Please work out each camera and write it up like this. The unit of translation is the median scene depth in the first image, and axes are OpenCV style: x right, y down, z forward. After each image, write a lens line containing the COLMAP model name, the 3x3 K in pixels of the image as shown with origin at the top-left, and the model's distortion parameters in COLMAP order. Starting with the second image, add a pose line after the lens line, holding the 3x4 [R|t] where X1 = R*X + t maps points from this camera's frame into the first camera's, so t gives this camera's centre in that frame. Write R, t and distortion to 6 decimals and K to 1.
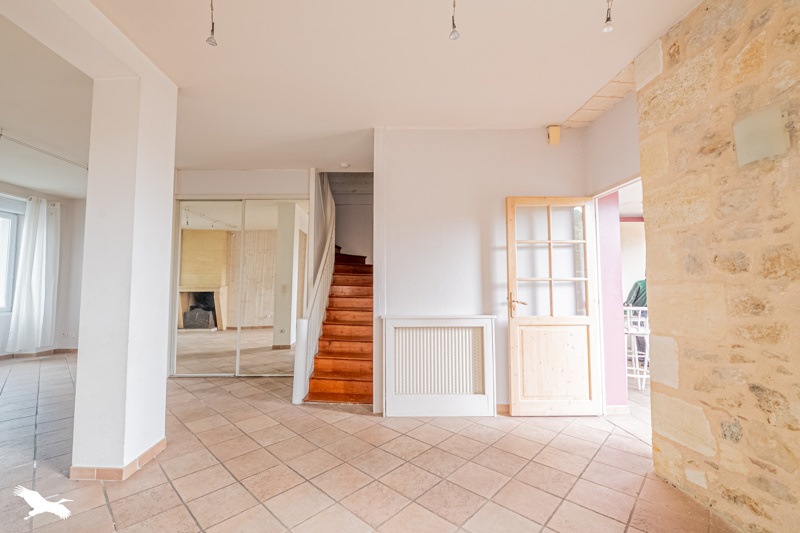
lens RADIAL K [[334.3, 0, 399.4], [0, 334.3, 267.4], [0, 0, 1]] dist [-0.003861, -0.000565]
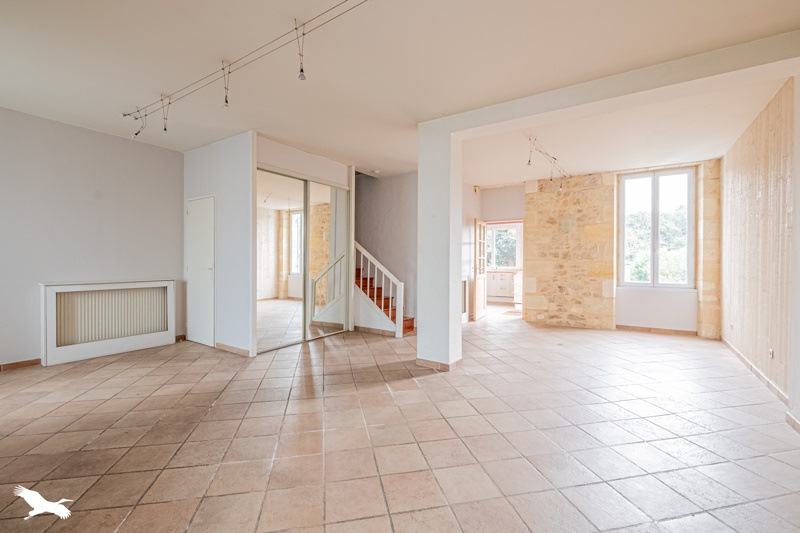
lens RADIAL K [[334.3, 0, 401.4], [0, 334.3, 265.2], [0, 0, 1]] dist [-0.003861, -0.000565]
pose [[0.560267, -0.007468, 0.828278, -2.949097], [-0.049553, 0.997866, 0.042516, 0.025032], [-0.826828, -0.064864, 0.558702, 0.314376]]
